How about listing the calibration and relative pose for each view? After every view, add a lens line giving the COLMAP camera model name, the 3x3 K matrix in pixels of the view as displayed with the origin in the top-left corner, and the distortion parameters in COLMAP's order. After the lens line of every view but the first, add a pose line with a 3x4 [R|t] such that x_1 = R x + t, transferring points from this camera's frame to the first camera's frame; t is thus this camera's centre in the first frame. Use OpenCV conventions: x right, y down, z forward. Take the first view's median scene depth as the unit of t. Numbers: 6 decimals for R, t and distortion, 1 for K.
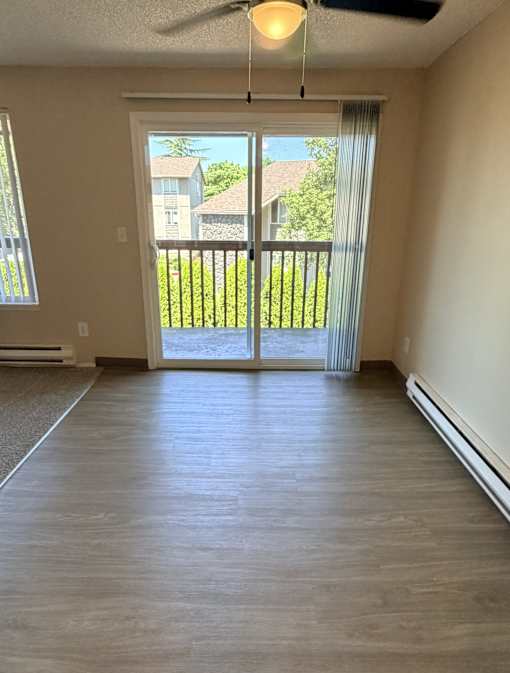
lens RADIAL K [[411.4, 0, 255.0], [0, 411.4, 336.5], [0, 0, 1]] dist [0.003524, 0.000693]
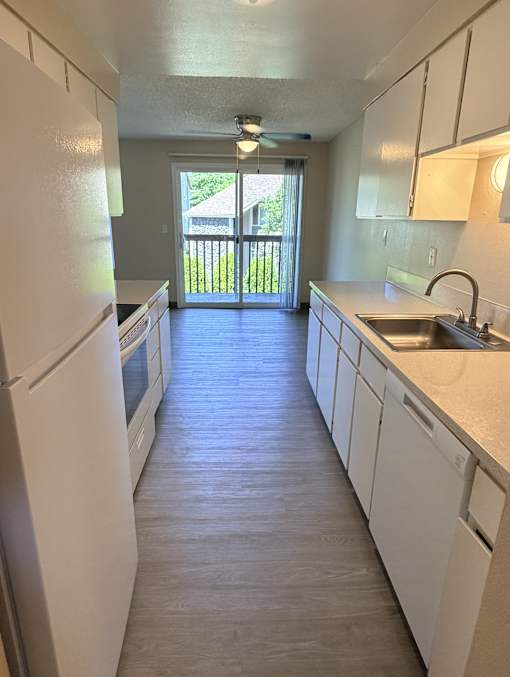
lens RADIAL K [[410.8, 0, 252.8], [0, 410.8, 338.7], [0, 0, 1]] dist [-0.000642, -0.003286]
pose [[0.999388, -0.005010, 0.034628, -0.003667], [0.005058, 0.999986, -0.001290, 0.155886], [-0.034622, 0.001465, 0.999399, -0.529172]]
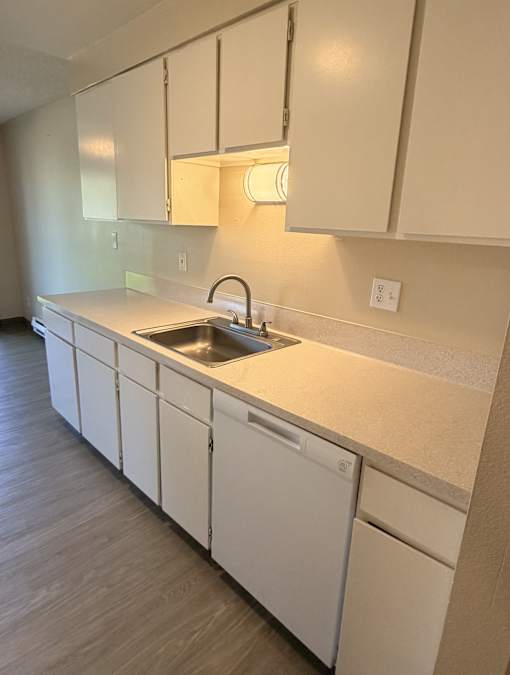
lens RADIAL K [[412.6, 0, 255.0], [0, 412.6, 337.5], [0, 0, 1]] dist [0.003524, 0.000693]
pose [[0.715300, -0.175407, 0.676445, -0.062037], [0.175992, 0.982003, 0.068539, 0.127901], [-0.676293, 0.070024, 0.733297, -0.454604]]
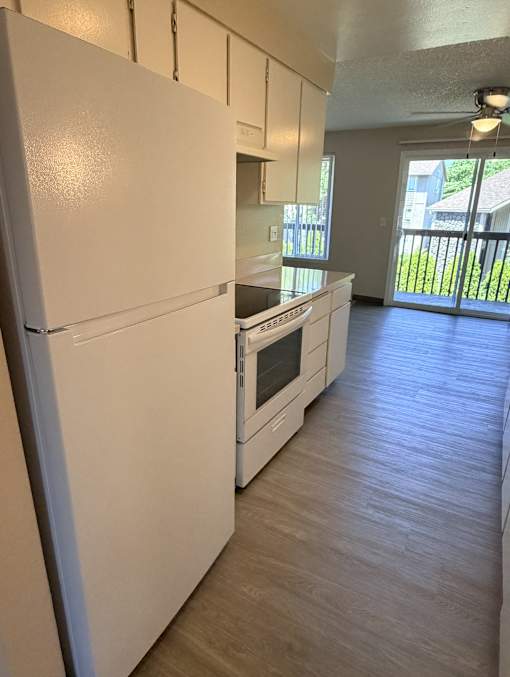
lens RADIAL K [[410.8, 0, 252.8], [0, 410.8, 338.7], [0, 0, 1]] dist [-0.000642, -0.003286]
pose [[0.863345, 0.162764, -0.477643, 0.069681], [-0.156829, 0.986224, 0.052600, 0.151861], [0.479625, 0.029496, 0.876978, -0.494714]]
